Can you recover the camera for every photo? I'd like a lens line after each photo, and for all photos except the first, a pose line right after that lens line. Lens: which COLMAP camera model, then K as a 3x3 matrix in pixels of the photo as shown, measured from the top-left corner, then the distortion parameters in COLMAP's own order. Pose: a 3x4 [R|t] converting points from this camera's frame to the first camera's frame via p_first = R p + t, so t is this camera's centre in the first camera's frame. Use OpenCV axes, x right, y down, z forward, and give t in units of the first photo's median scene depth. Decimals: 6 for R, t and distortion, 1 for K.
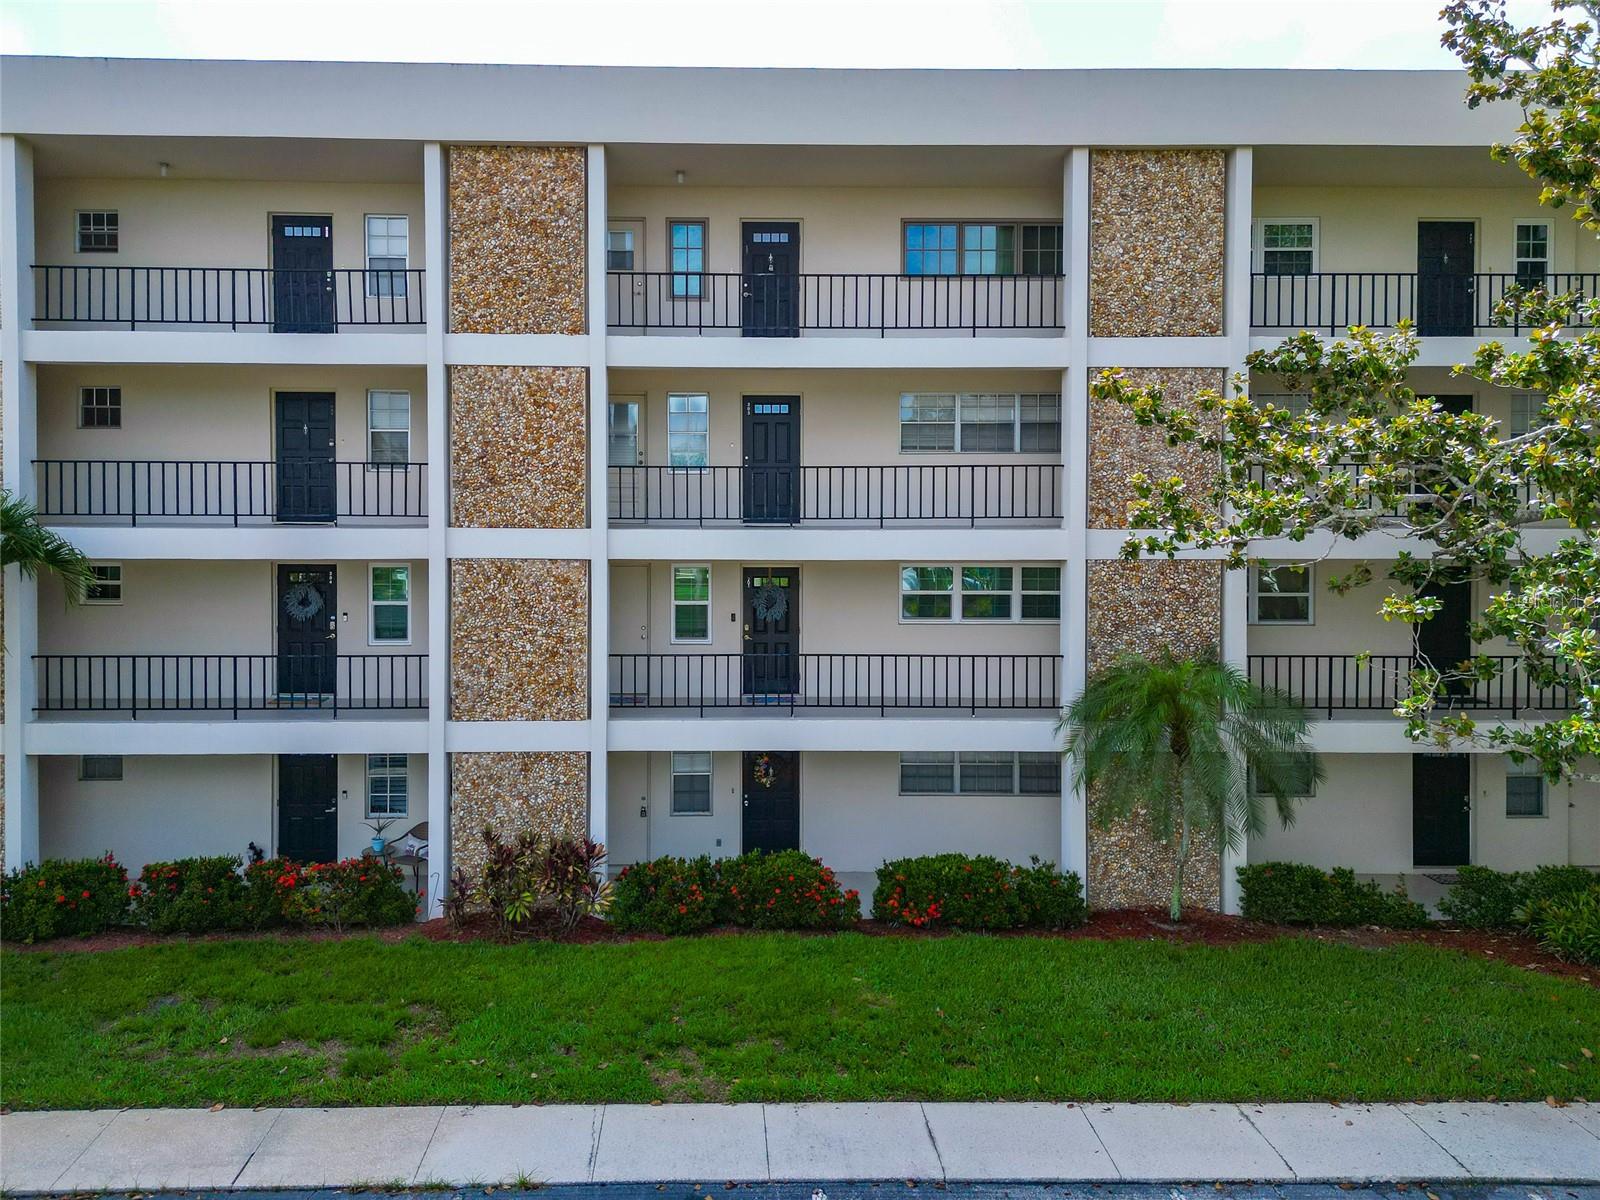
lens RADIAL K [[1157.5, 0, 707.8], [0, 1157.5, 503.8], [0, 0, 1]] dist [0.049640, -0.031307]
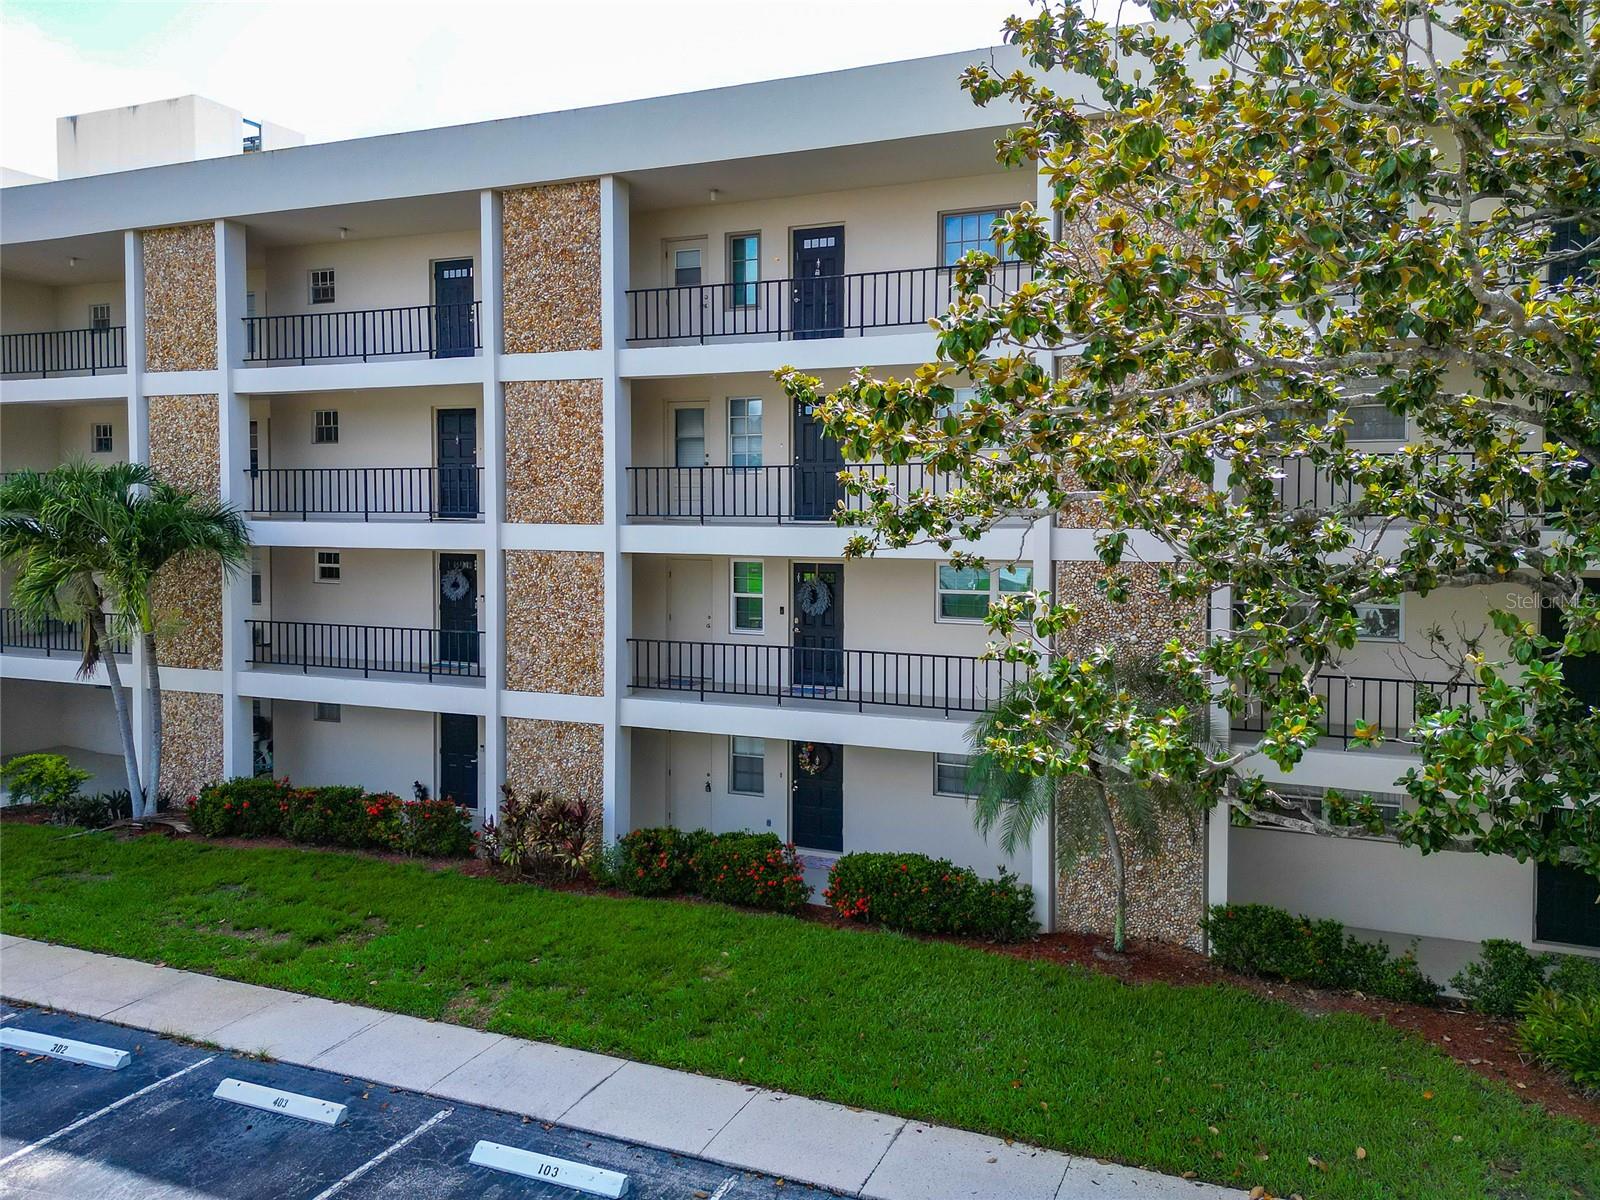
lens RADIAL K [[1146.4, 0, 834.9], [0, 1146.4, 519.9], [0, 0, 1]] dist [0.053742, -0.040120]
pose [[0.921775, 0.004034, -0.387704, 0.521071], [0.001386, 0.999905, 0.013699, 0.002178], [0.387723, -0.013165, 0.921682, 0.071118]]
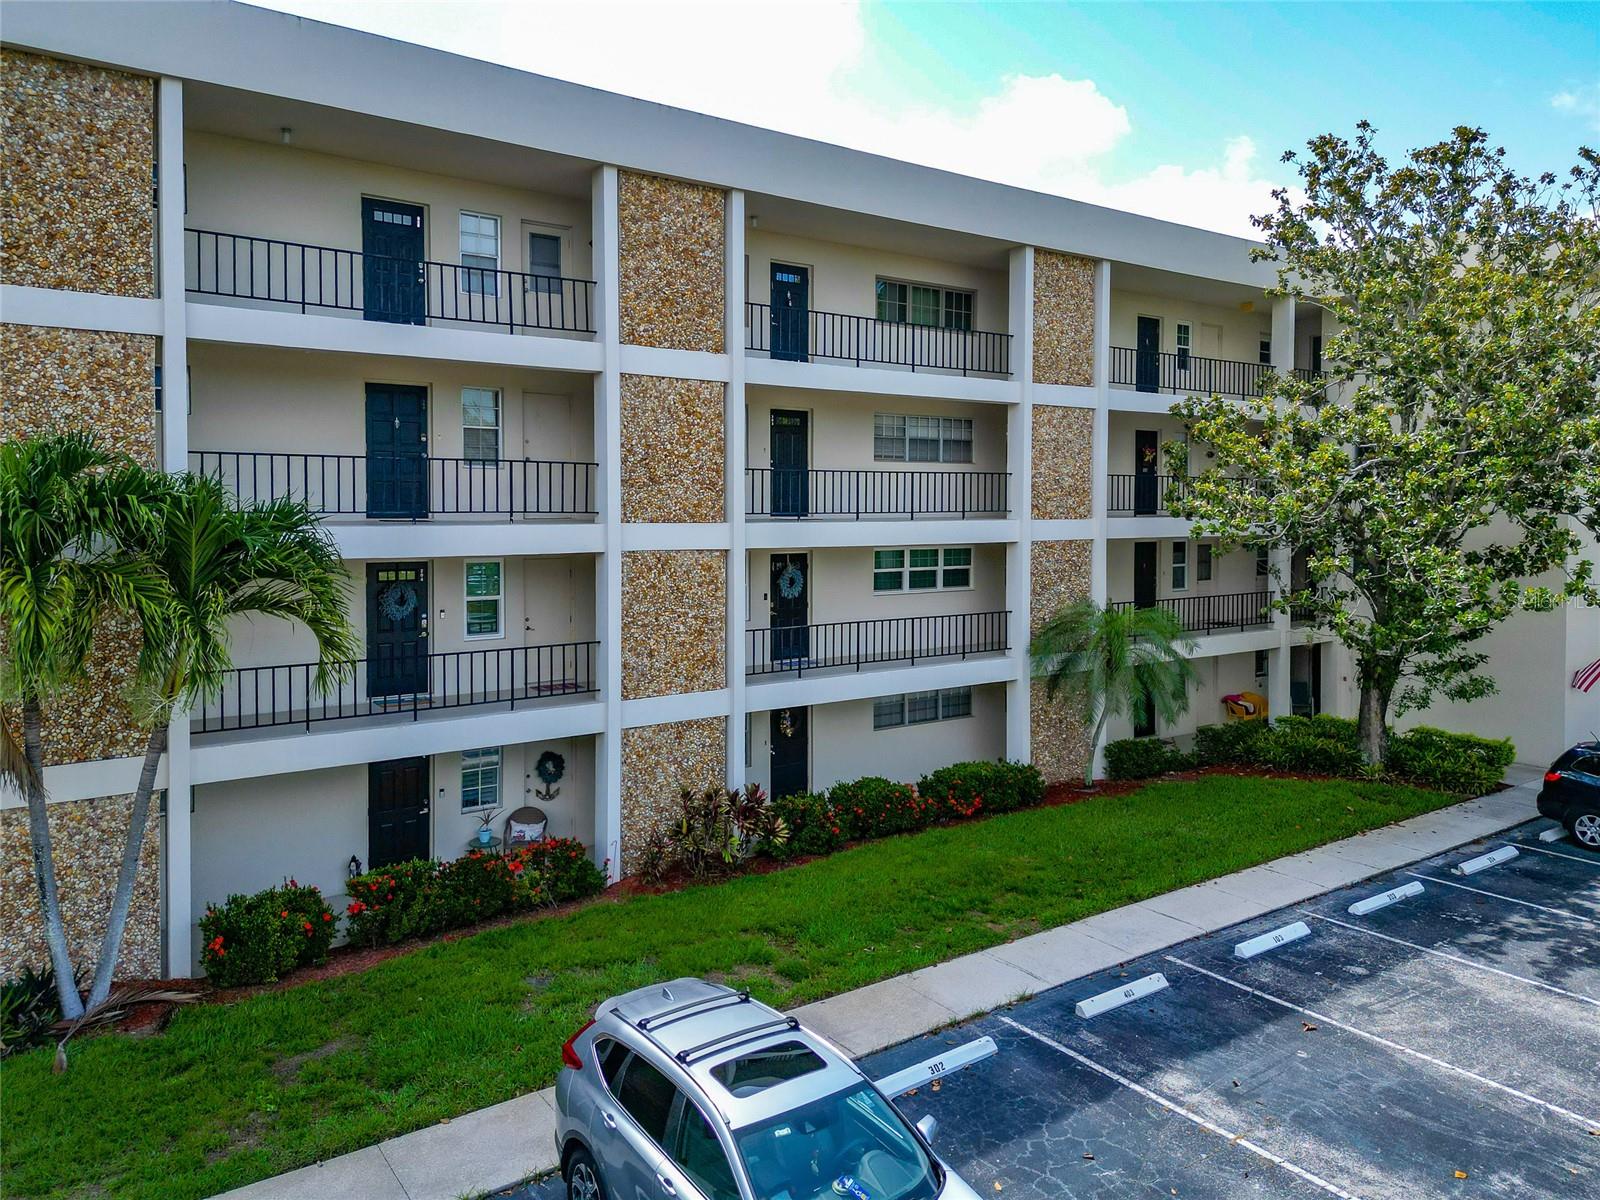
lens RADIAL K [[1149.2, 0, 788.1], [0, 1149.2, 507.6], [0, 0, 1]] dist [0.071782, -0.077528]
pose [[0.822242, -0.002174, 0.569134, -0.699639], [-0.003724, 0.999951, 0.009200, -0.004265], [-0.569126, -0.009684, 0.822193, 0.024394]]
